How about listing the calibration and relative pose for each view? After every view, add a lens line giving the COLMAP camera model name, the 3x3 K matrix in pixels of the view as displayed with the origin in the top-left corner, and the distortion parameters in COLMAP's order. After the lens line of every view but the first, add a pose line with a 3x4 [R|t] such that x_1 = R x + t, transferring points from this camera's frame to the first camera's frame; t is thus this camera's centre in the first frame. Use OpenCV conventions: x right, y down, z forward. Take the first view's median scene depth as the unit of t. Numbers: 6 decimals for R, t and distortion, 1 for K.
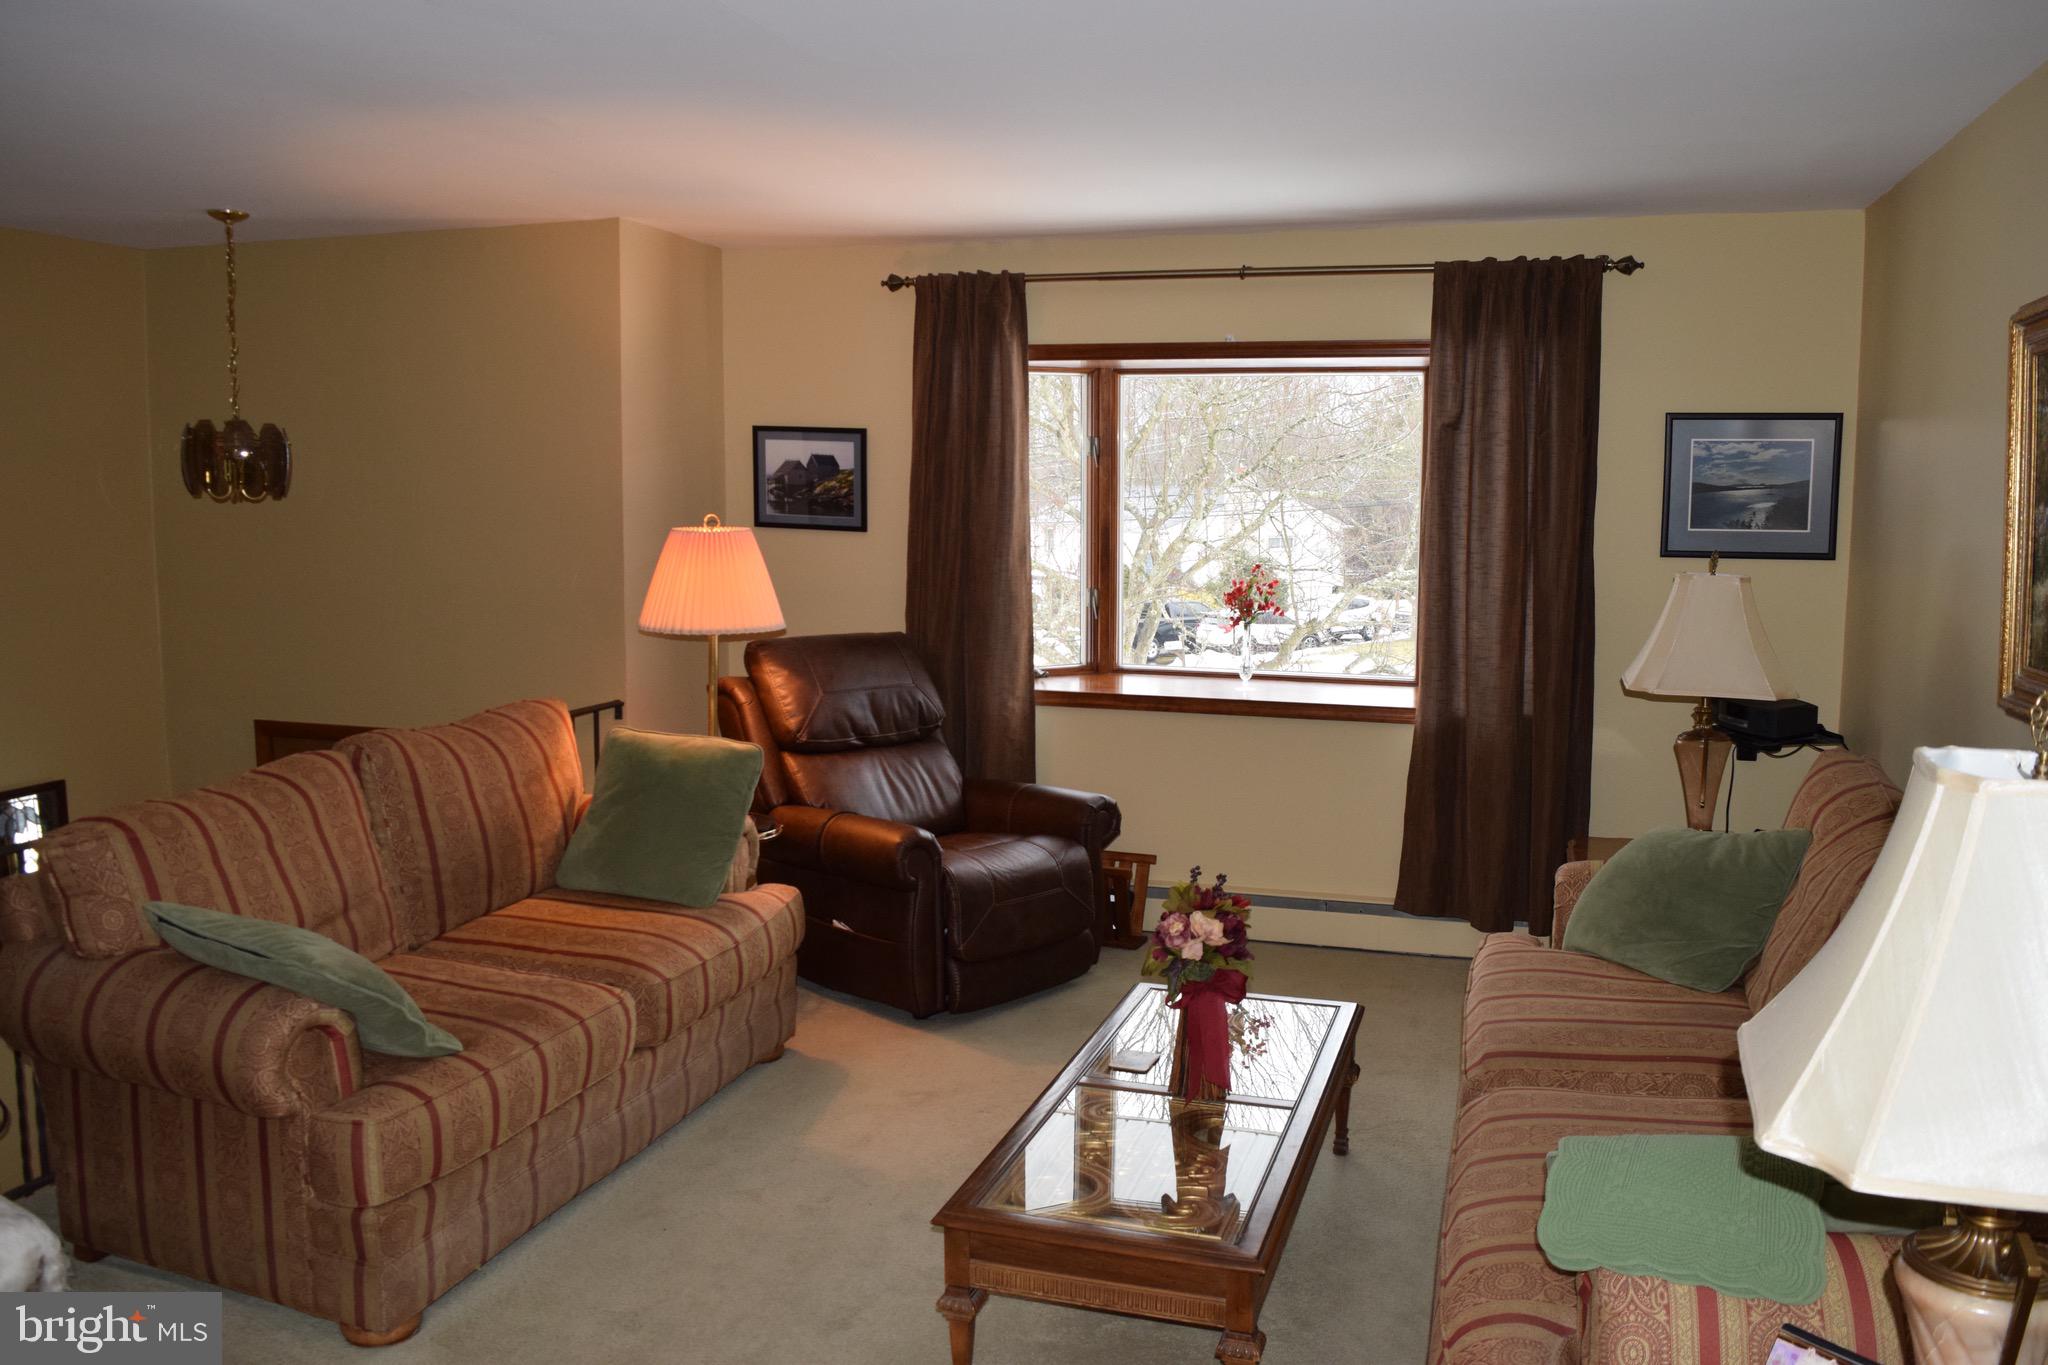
lens RADIAL K [[1613.7, 0, 1024.0], [0, 1613.7, 682.5], [0, 0, 1]] dist [-0.095464, 0.003130]
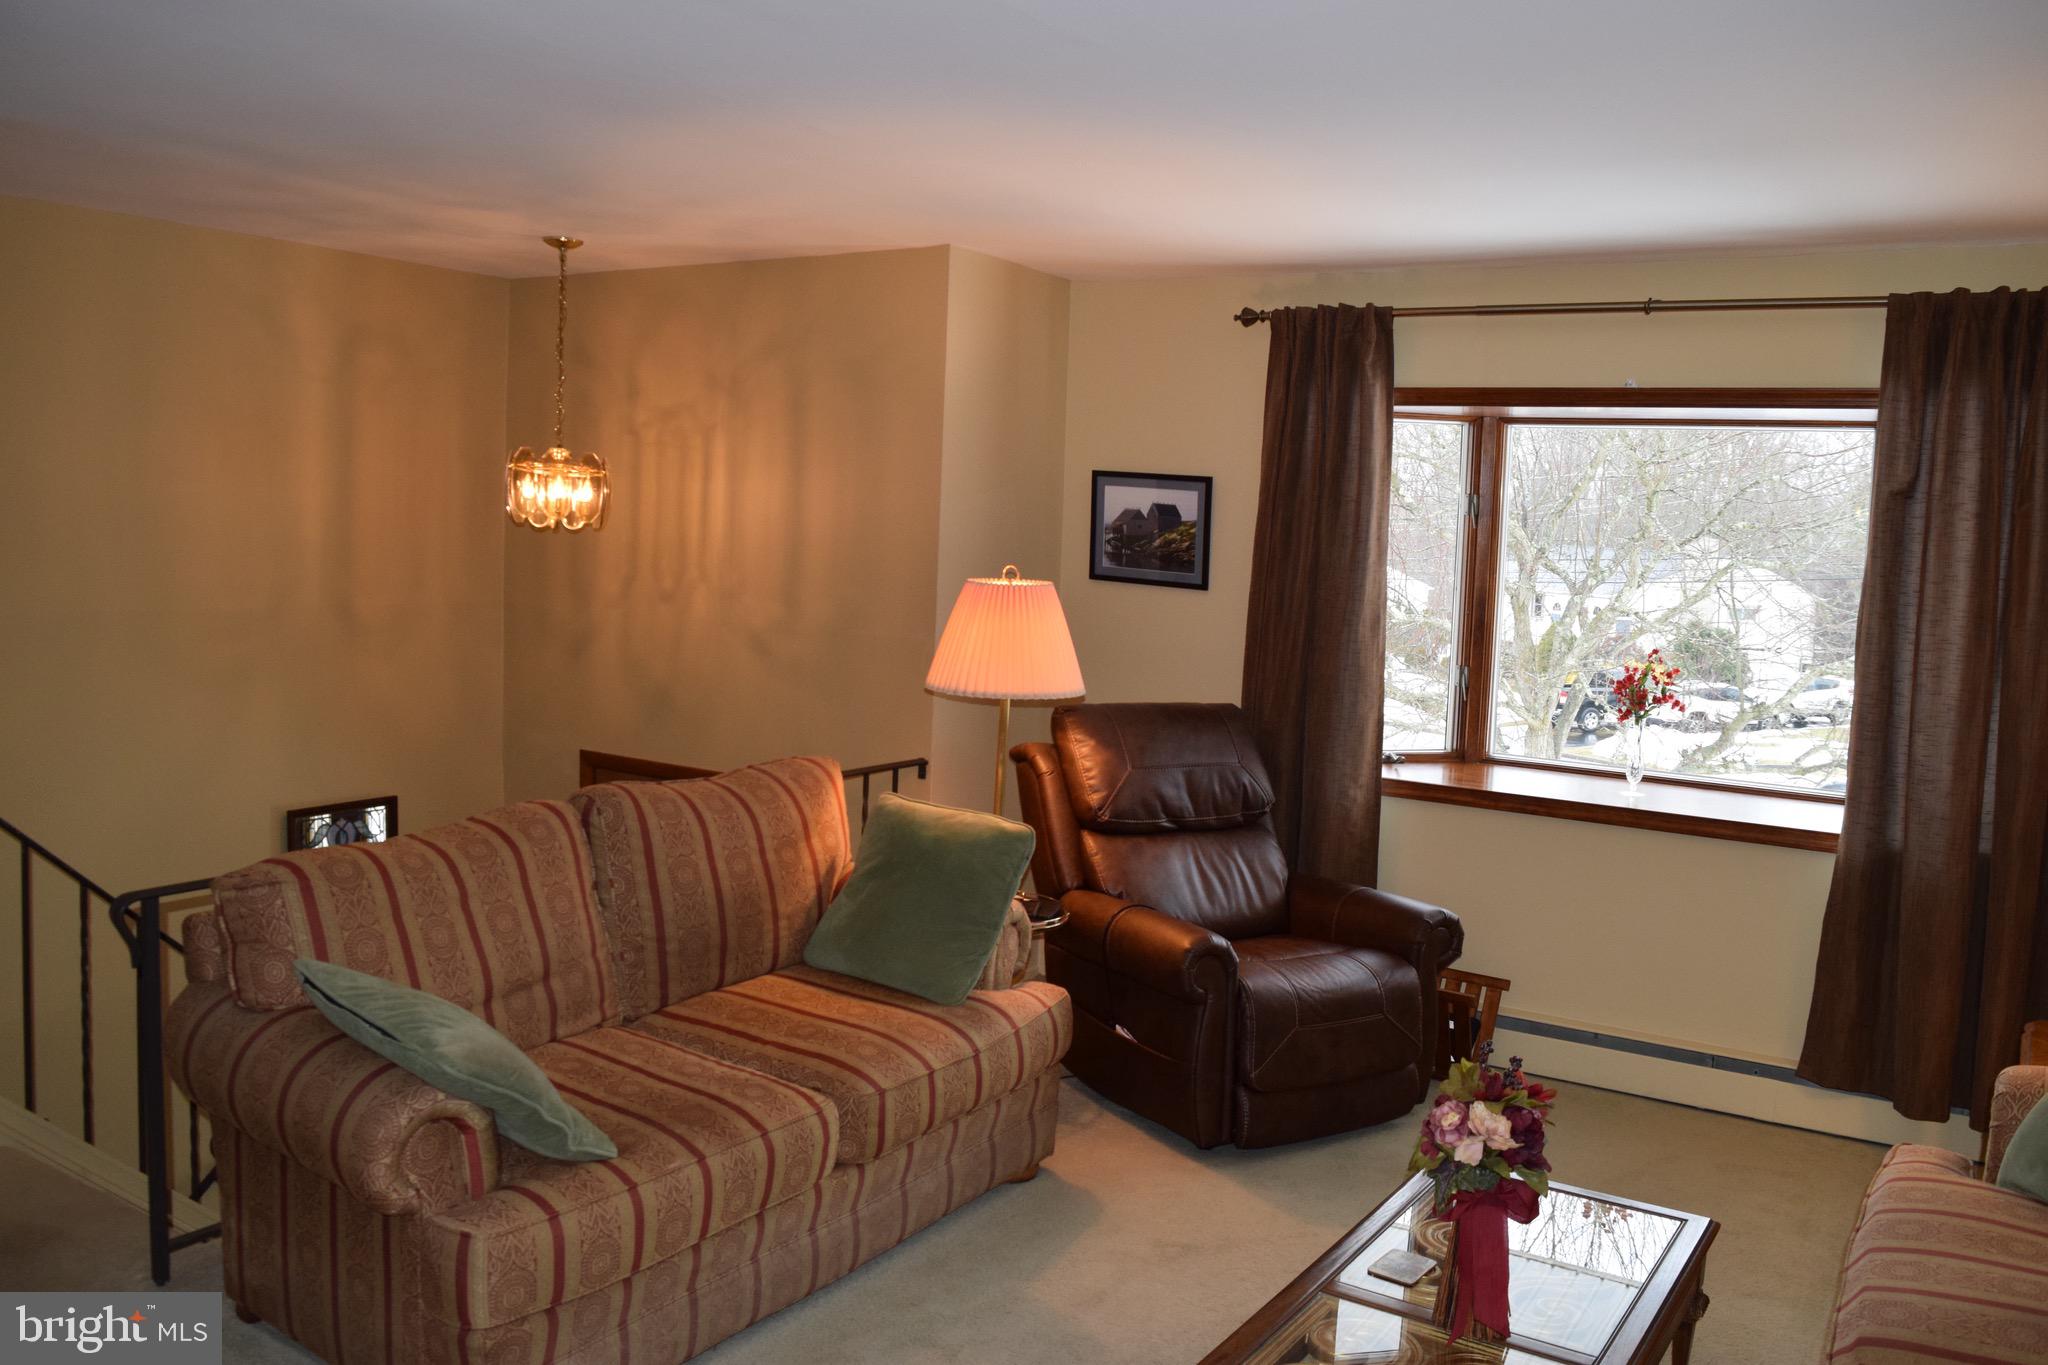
lens RADIAL K [[1615.0, 0, 1014.3], [0, 1615.0, 677.3], [0, 0, 1]] dist [-0.098213, 0.023799]
pose [[0.961132, 0.056851, -0.270172, 0.055588], [-0.065549, 0.997578, -0.023274, -0.019572], [0.268194, 0.040078, 0.962531, 0.118006]]
